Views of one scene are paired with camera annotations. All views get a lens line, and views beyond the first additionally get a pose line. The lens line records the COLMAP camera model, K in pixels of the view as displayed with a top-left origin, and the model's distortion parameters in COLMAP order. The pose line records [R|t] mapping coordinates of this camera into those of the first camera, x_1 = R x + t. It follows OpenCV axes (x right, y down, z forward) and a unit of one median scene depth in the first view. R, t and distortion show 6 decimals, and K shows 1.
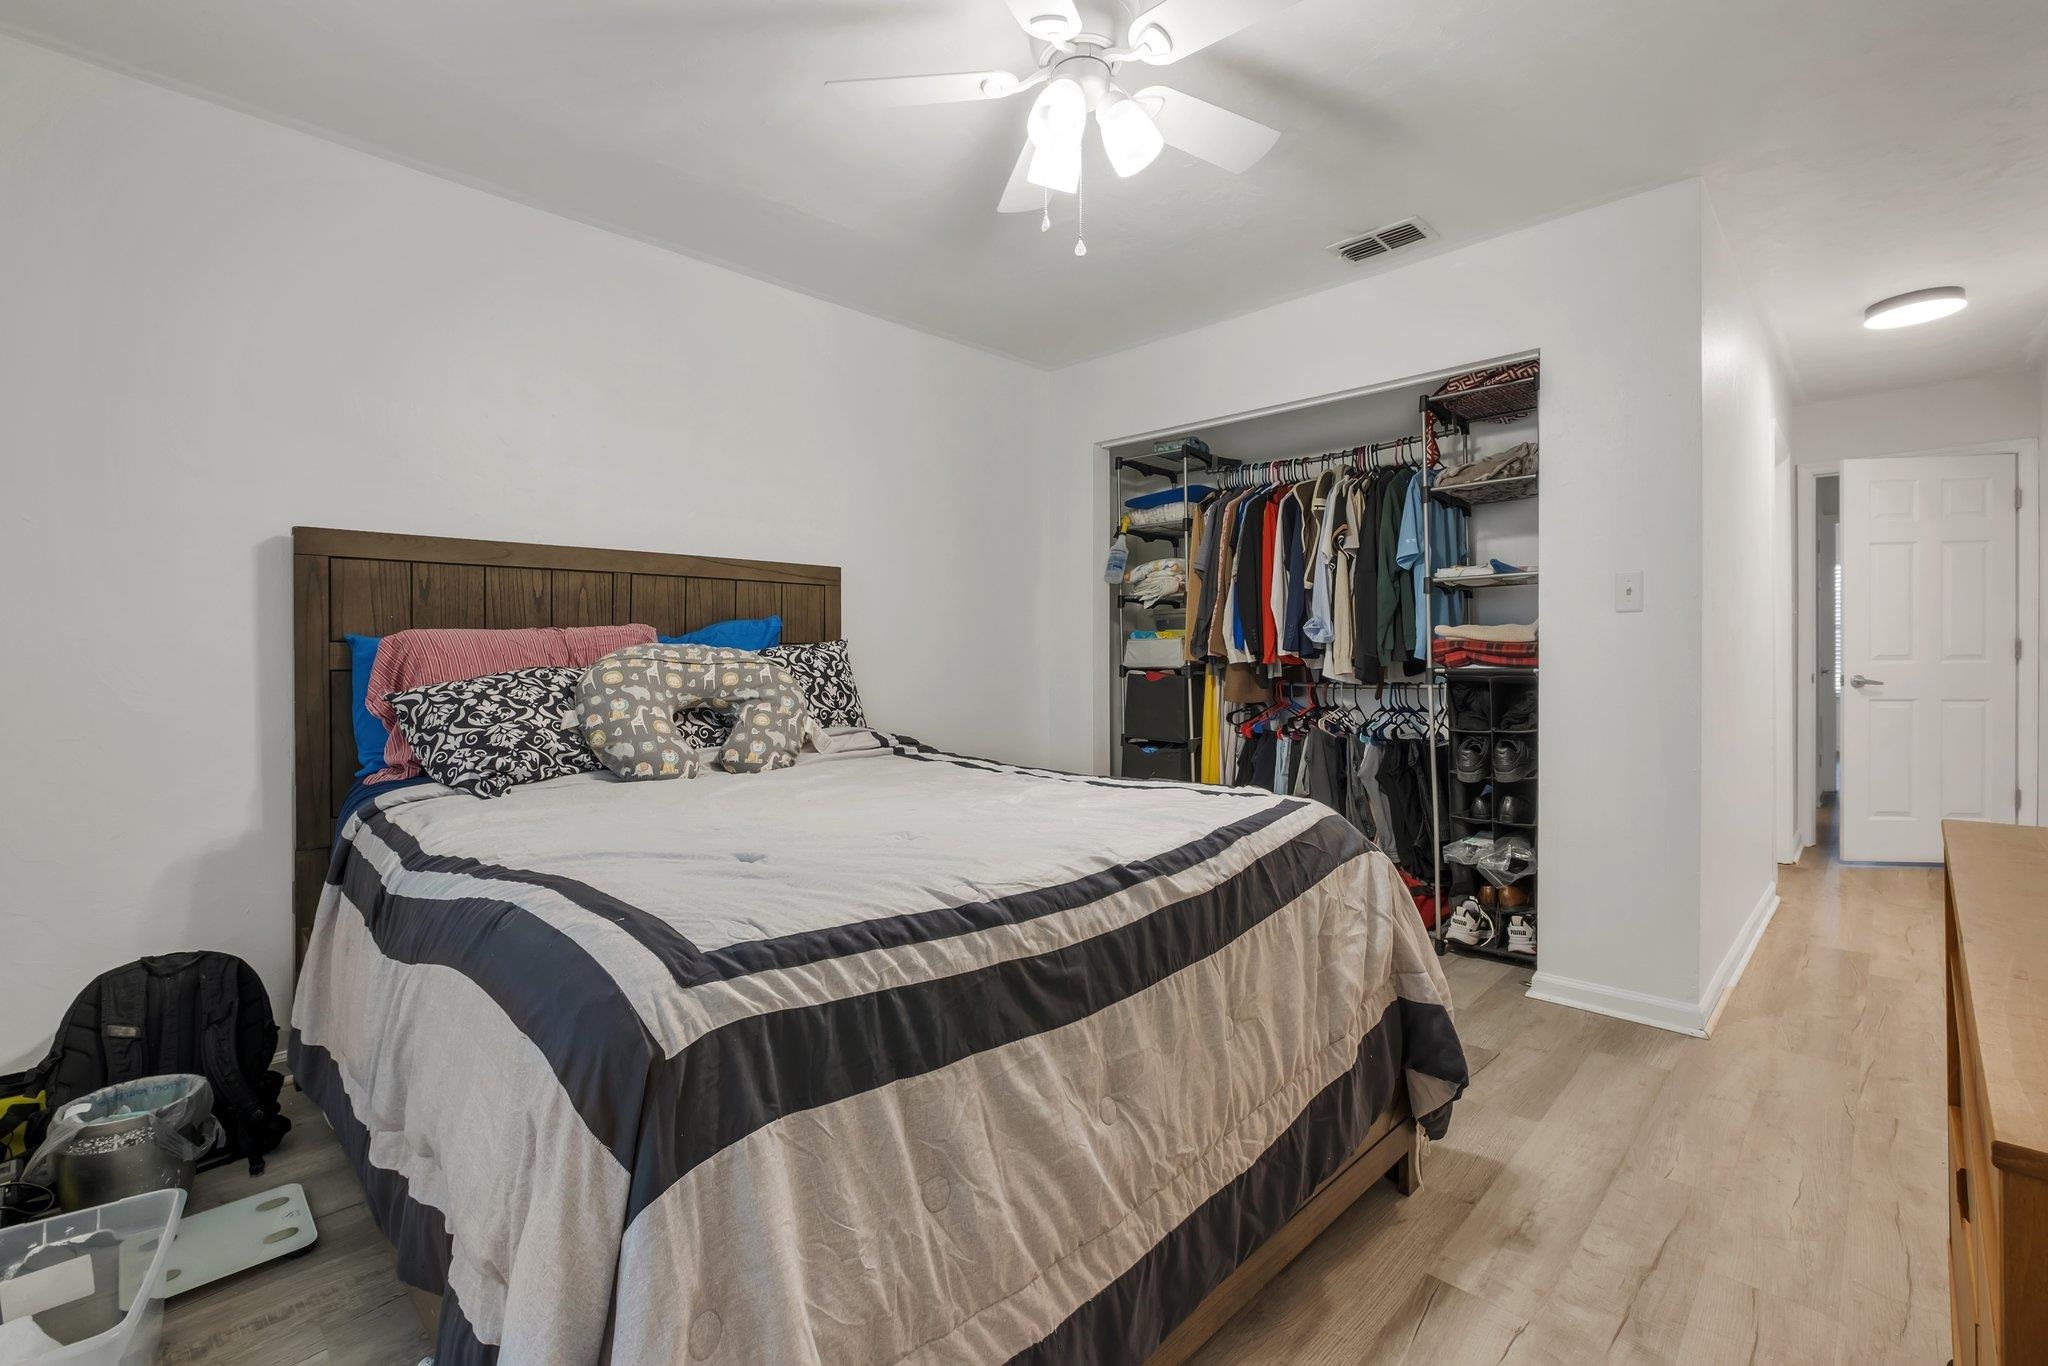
lens RADIAL K [[879.7, 0, 1025.0], [0, 879.7, 652.9], [0, 0, 1]] dist [-0.002495, -0.000654]
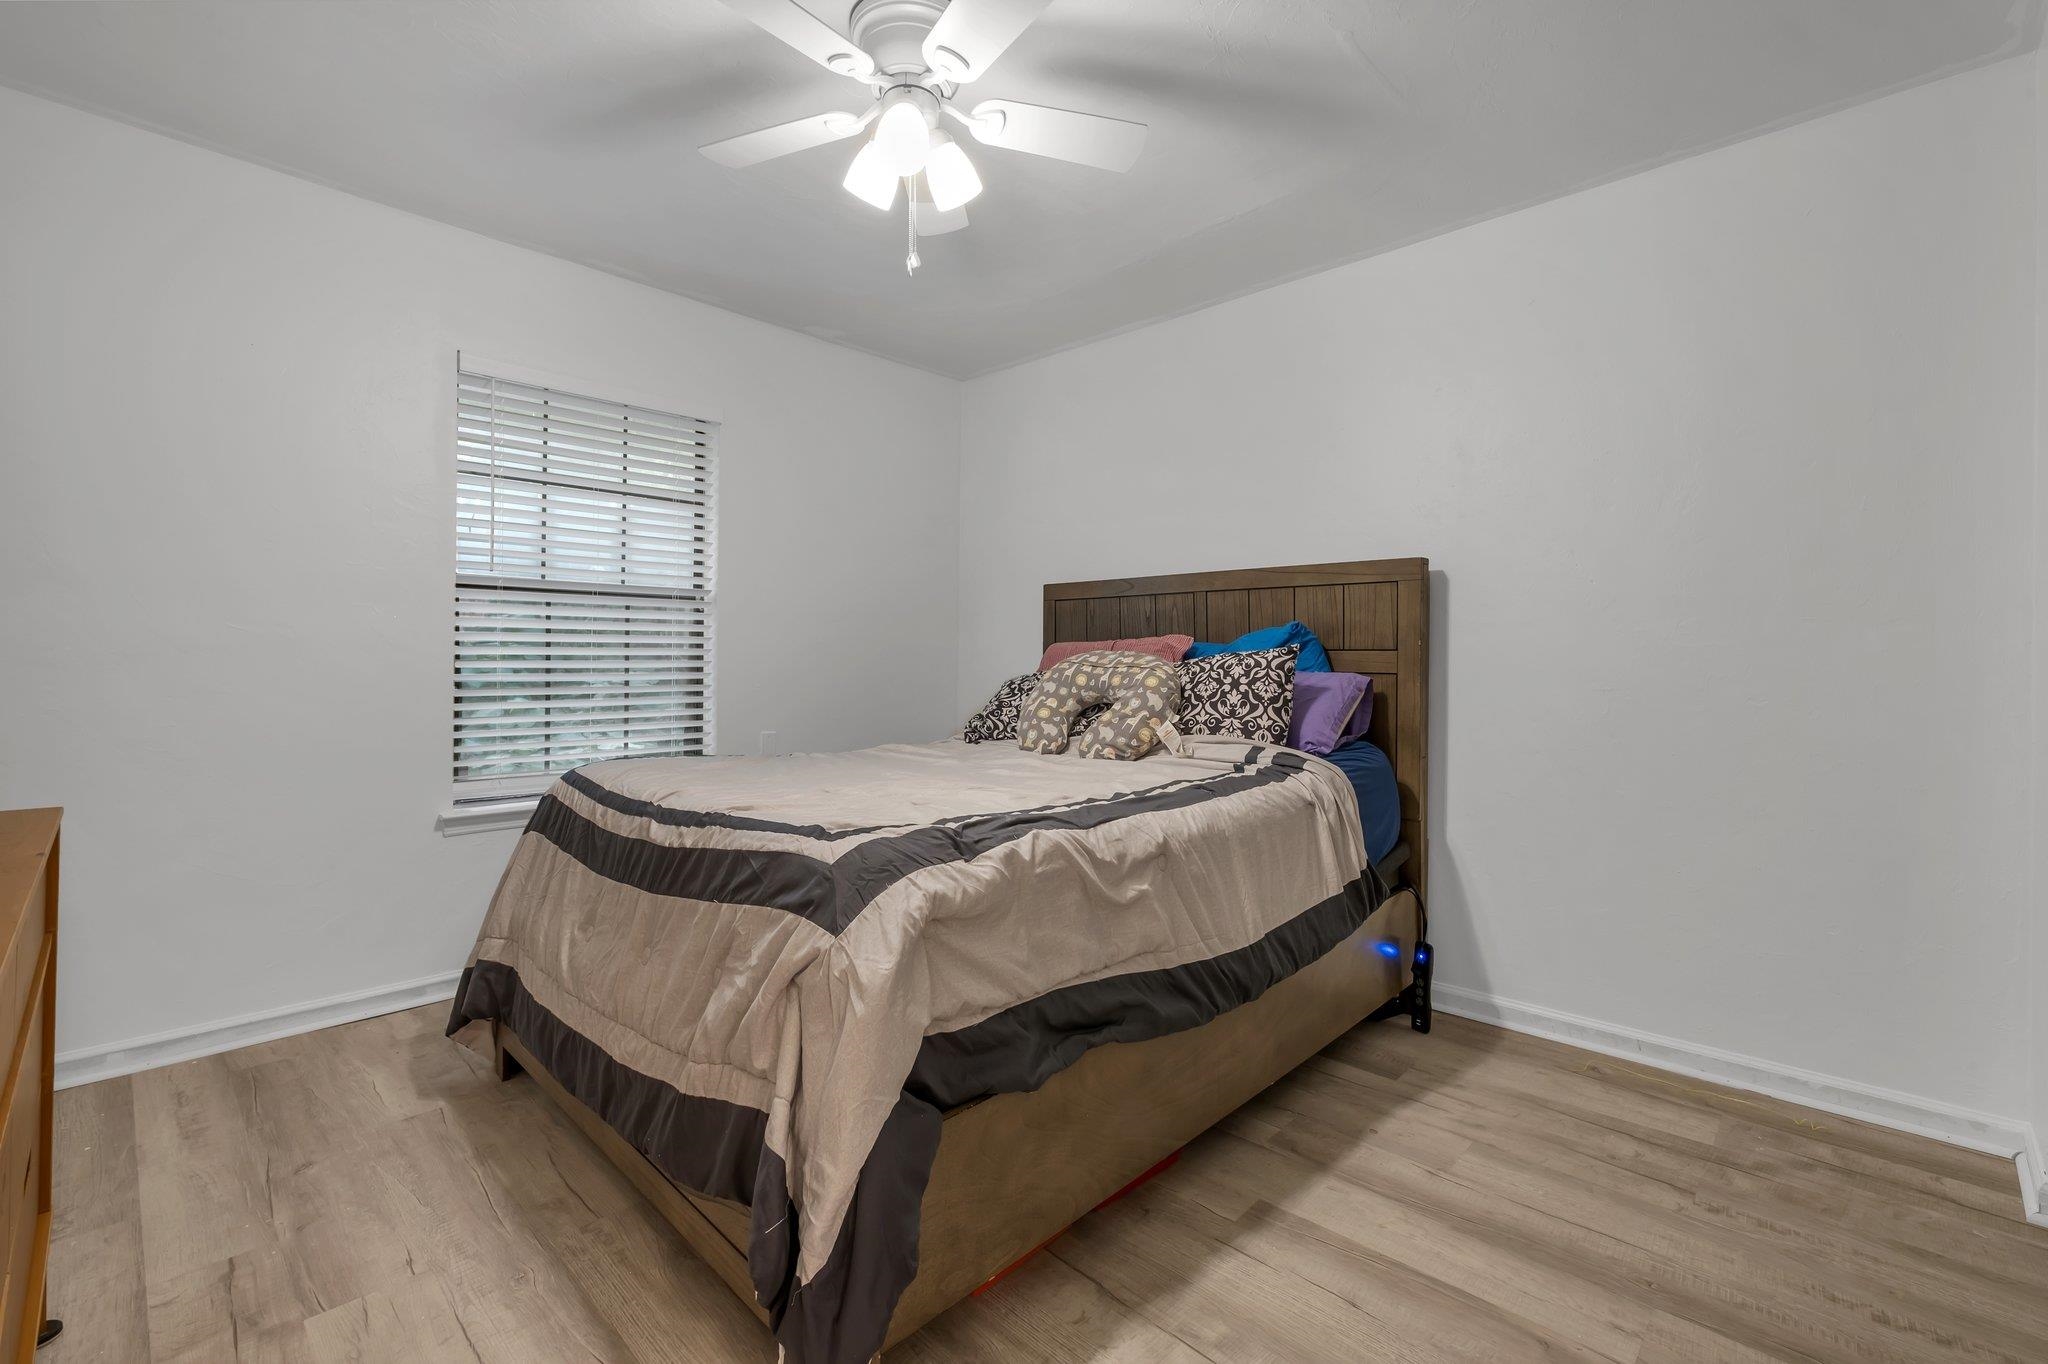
lens RADIAL K [[879.7, 0, 1025.0], [0, 879.7, 651.9], [0, 0, 1]] dist [-0.002495, -0.000654]
pose [[0.033728, -0.002997, -0.999427, 0.846618], [-0.007118, 0.999969, -0.003239, -0.004087], [0.999406, 0.007223, 0.033706, 0.843530]]
